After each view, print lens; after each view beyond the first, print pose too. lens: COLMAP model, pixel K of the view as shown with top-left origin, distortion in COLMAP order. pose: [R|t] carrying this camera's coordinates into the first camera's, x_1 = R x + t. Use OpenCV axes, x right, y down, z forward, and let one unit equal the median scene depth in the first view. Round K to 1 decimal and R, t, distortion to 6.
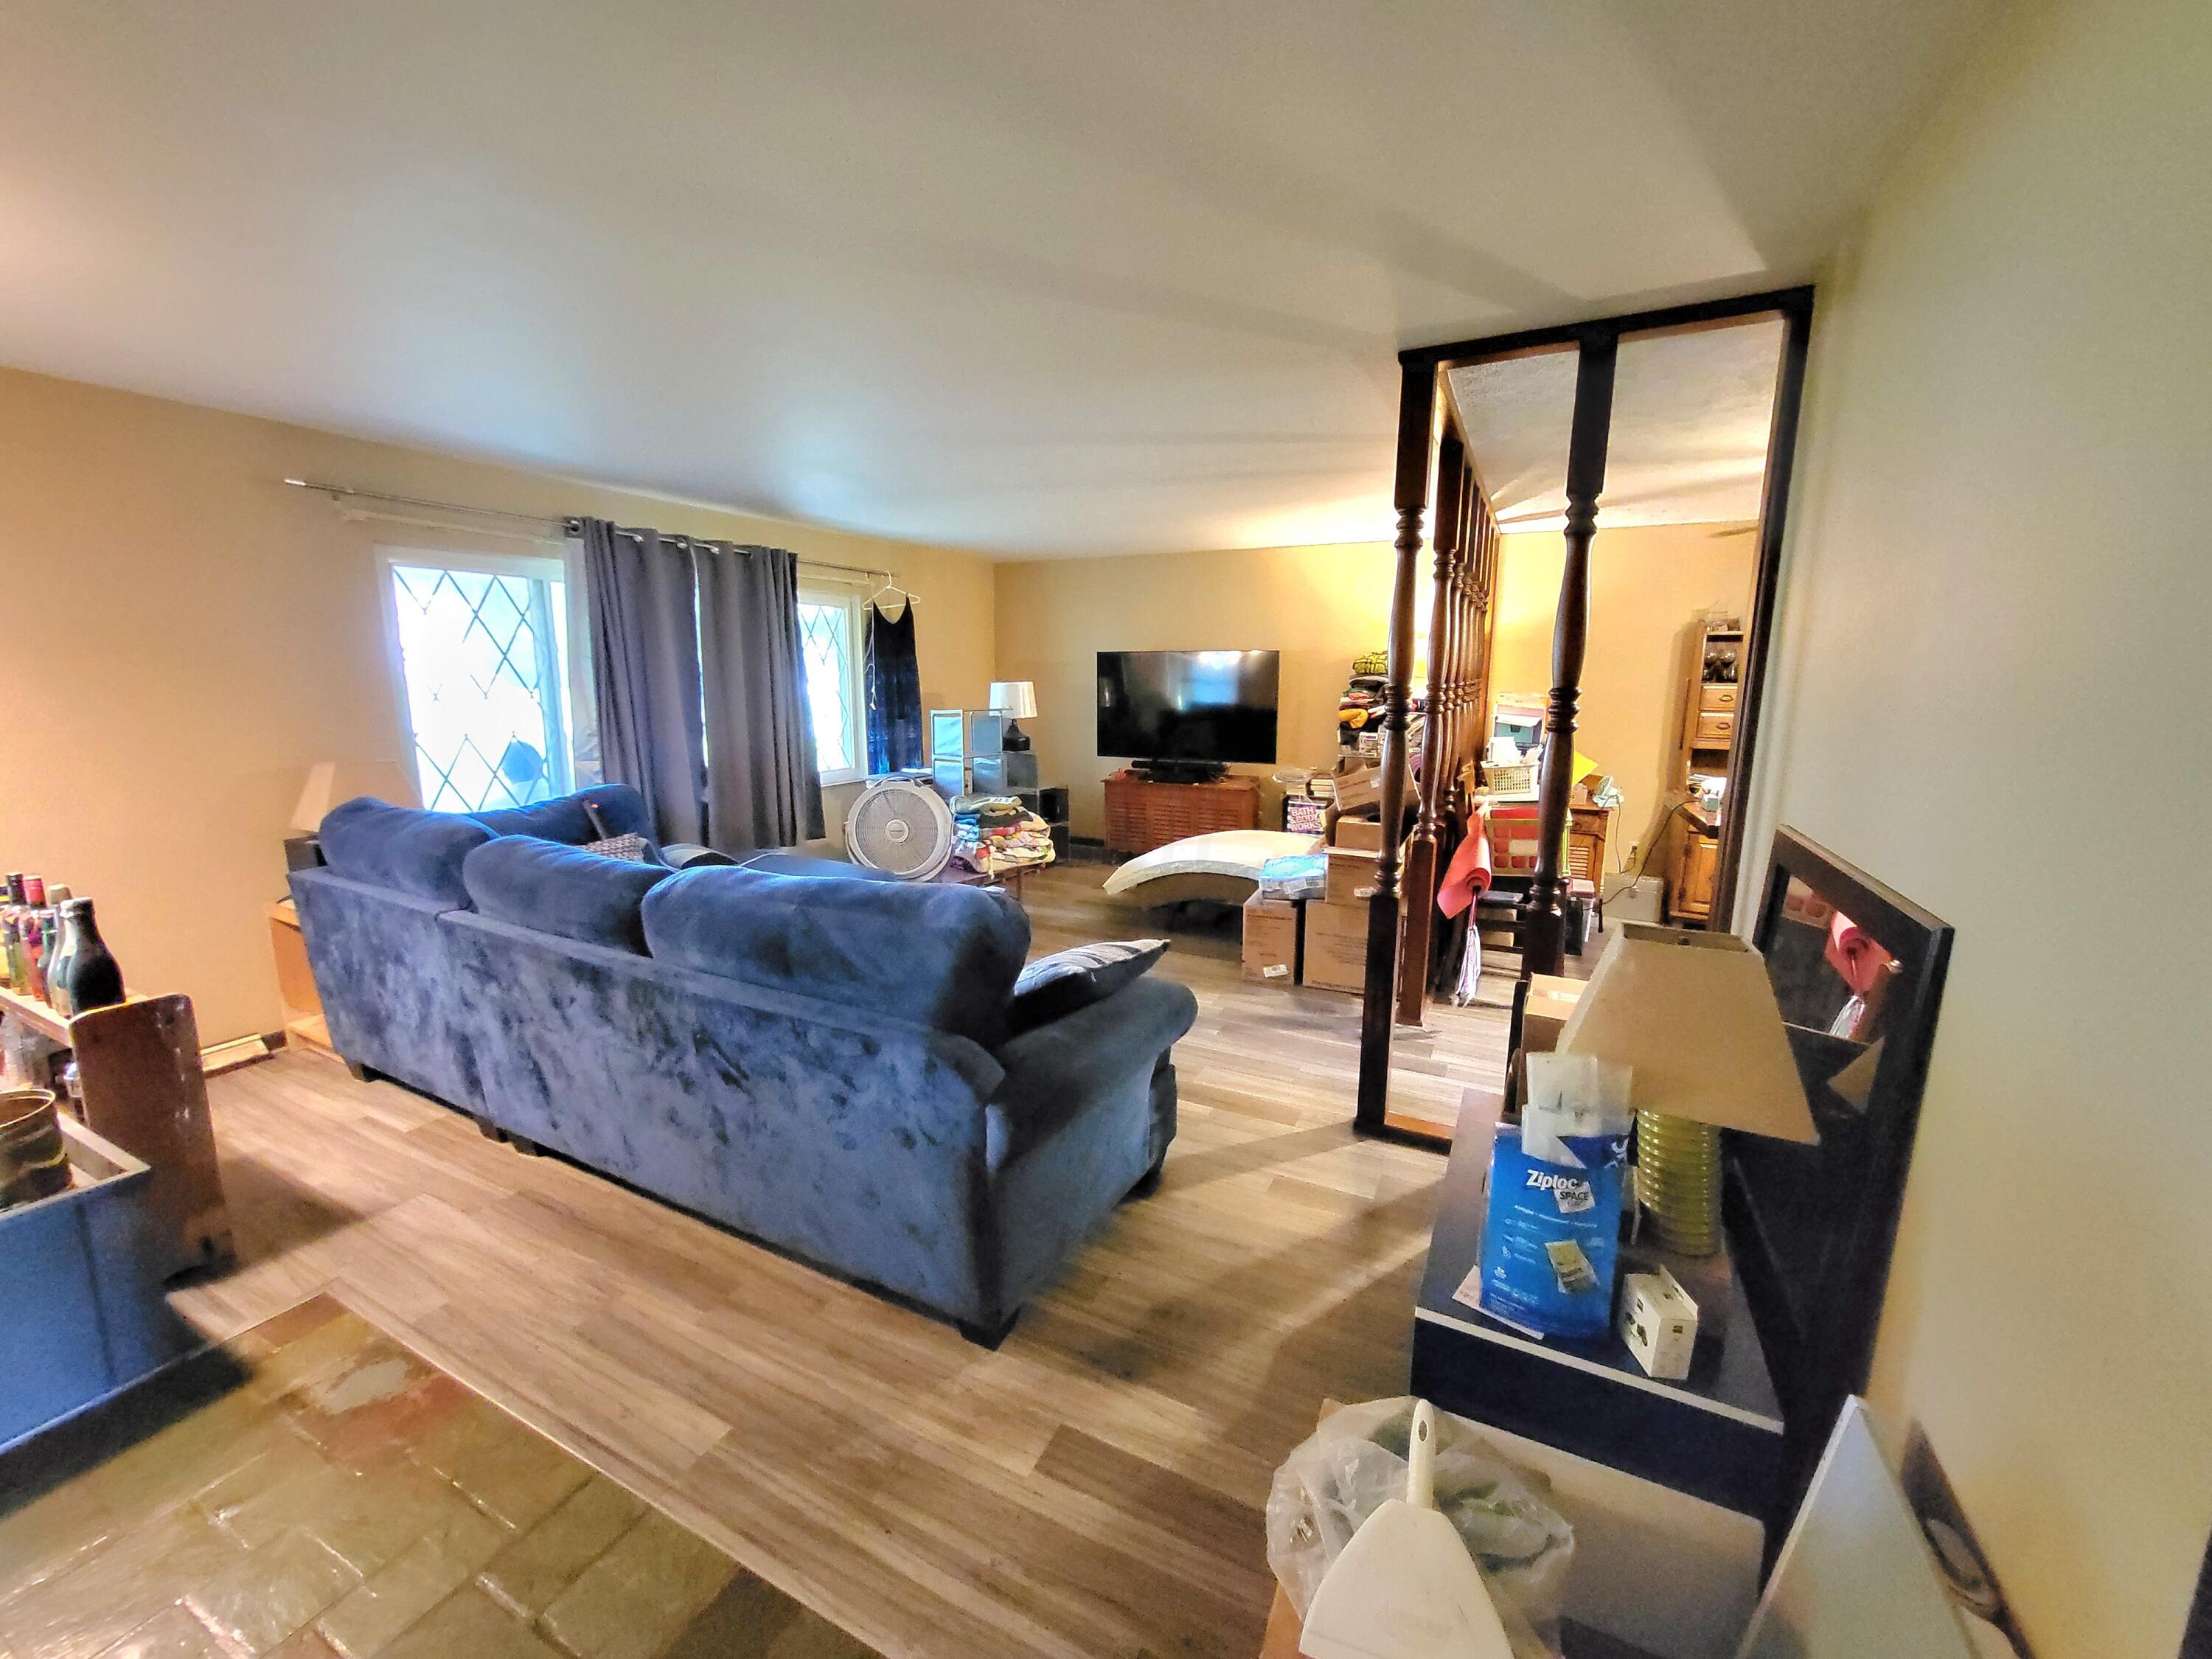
lens RADIAL K [[873.7, 0, 1111.7], [0, 873.7, 826.2], [0, 0, 1]] dist [0.002730, -0.002153]
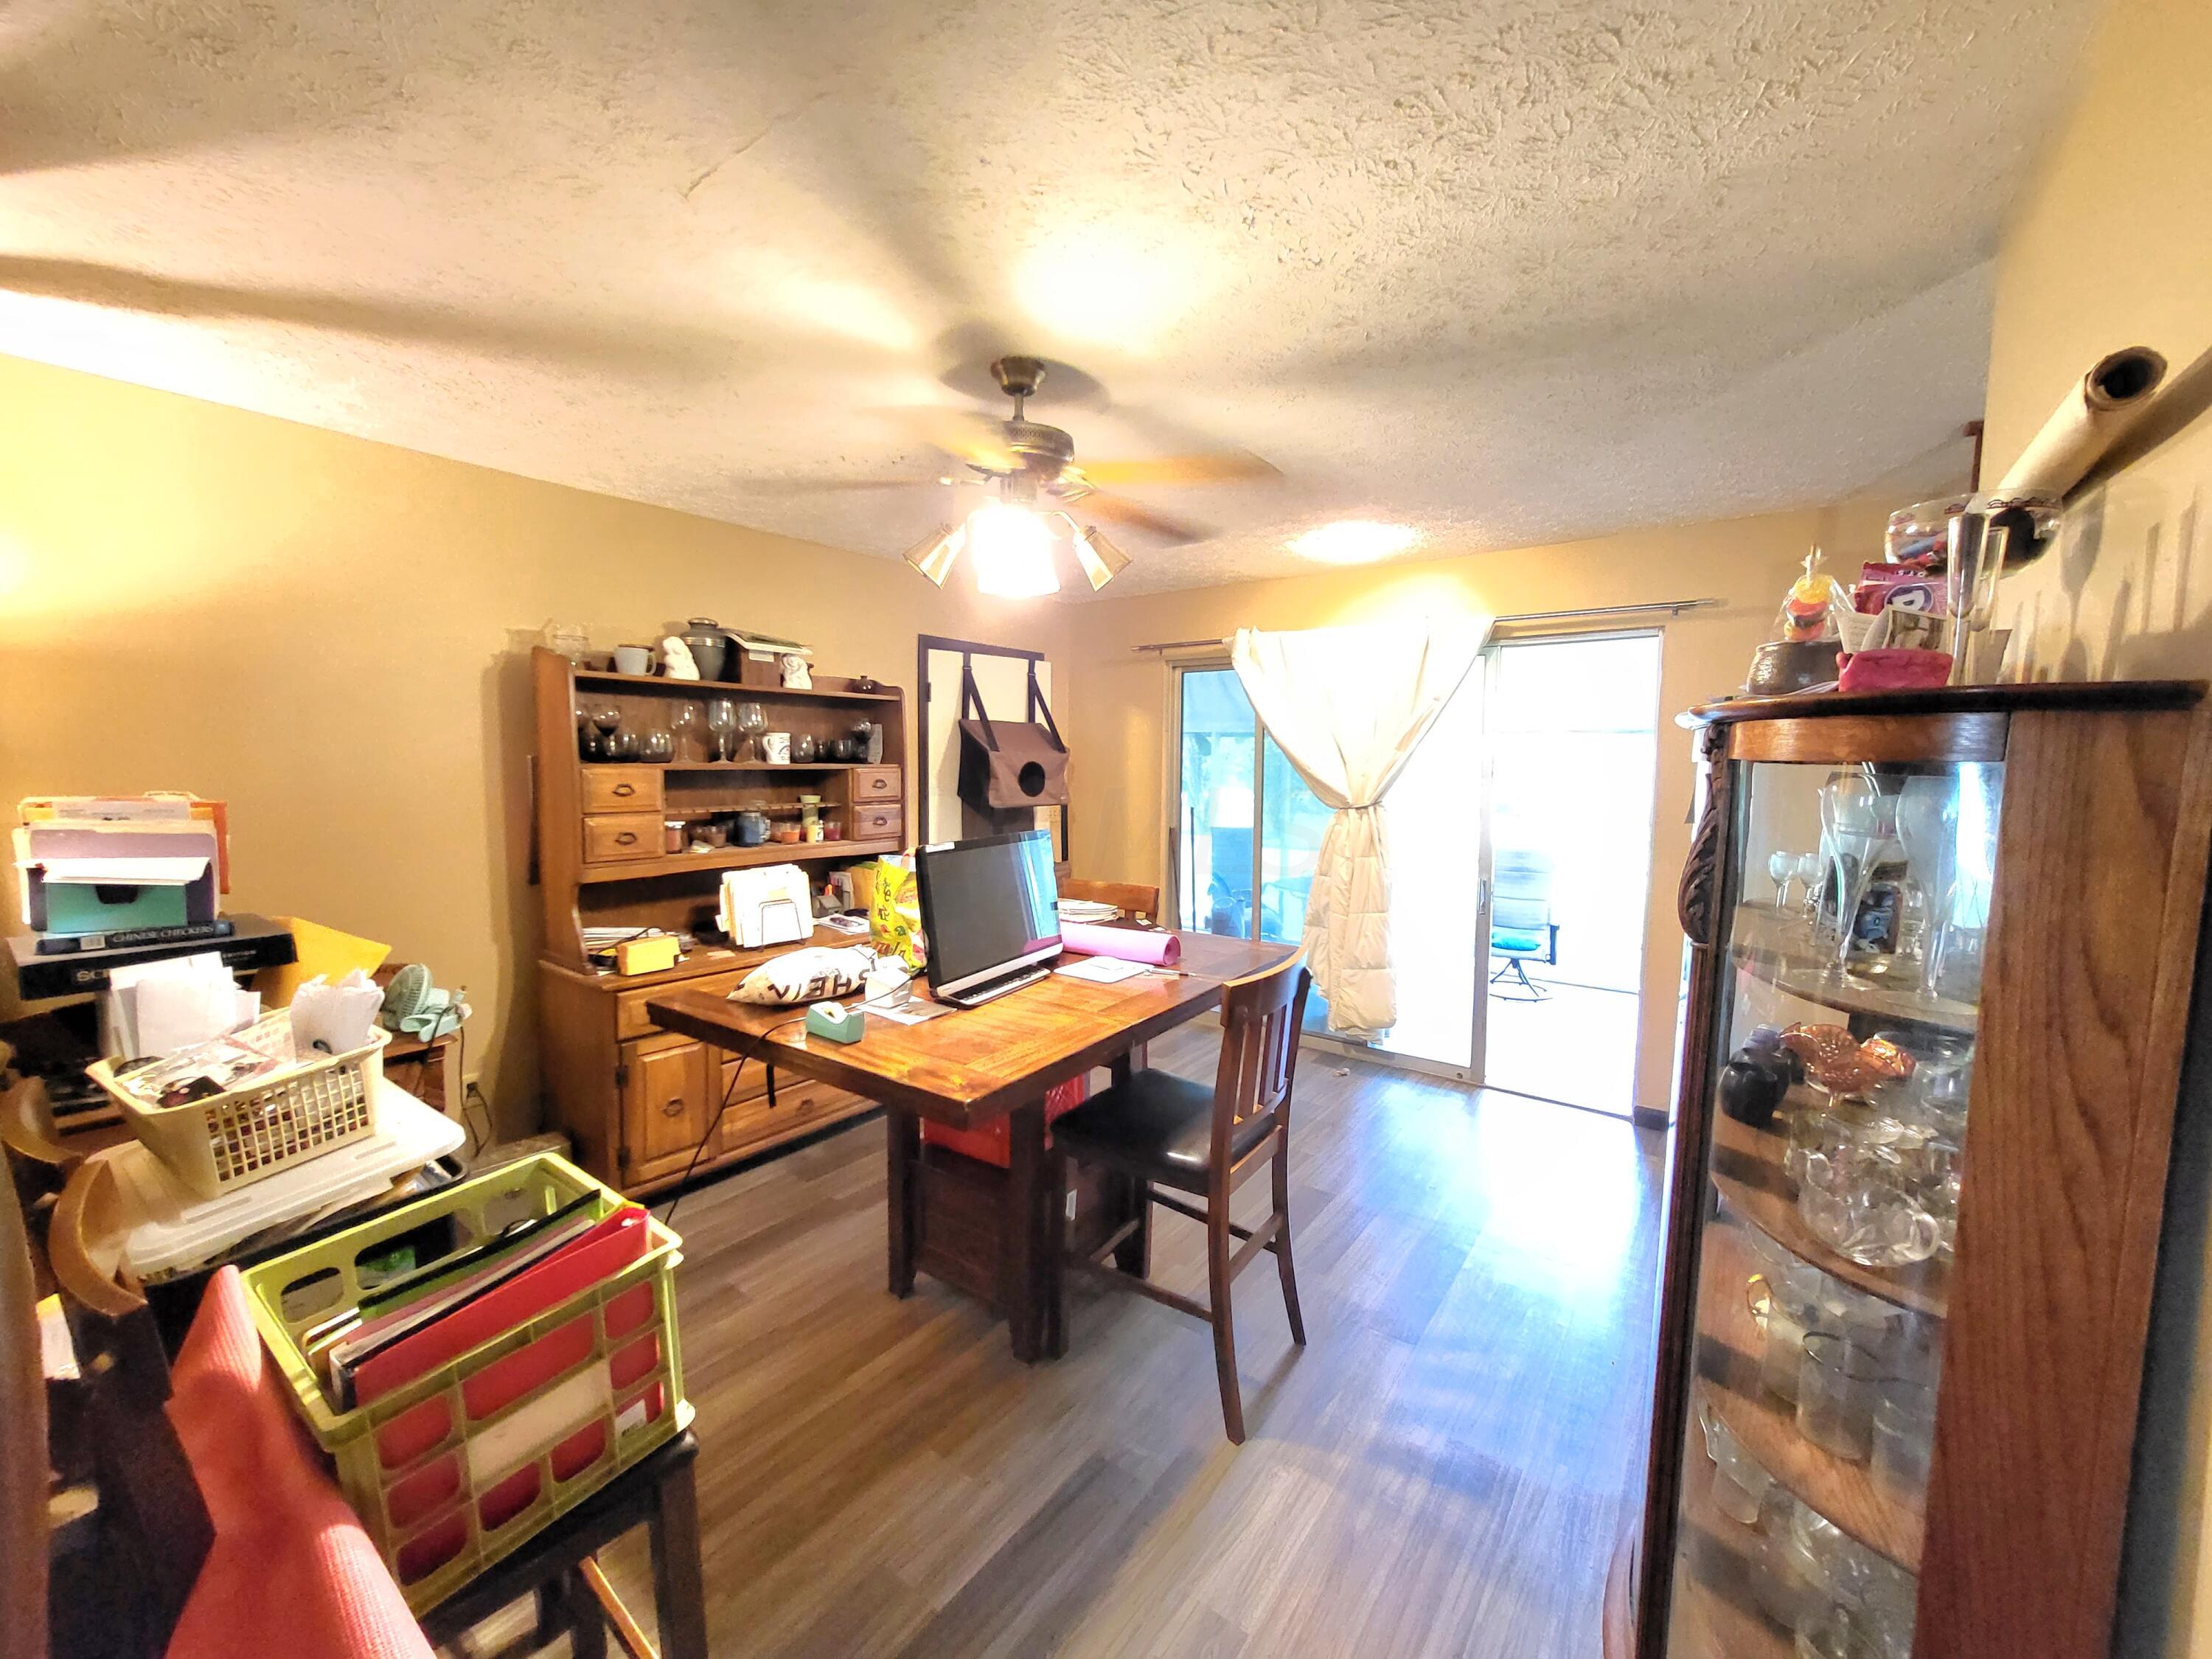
lens RADIAL K [[873.7, 0, 1111.7], [0, 873.7, 826.2], [0, 0, 1]] dist [0.002730, -0.002153]
pose [[0.189197, -0.086418, 0.978129, 0.207276], [0.159449, 0.985603, 0.056236, -0.104355], [-0.968907, 0.145322, 0.200252, 0.580951]]
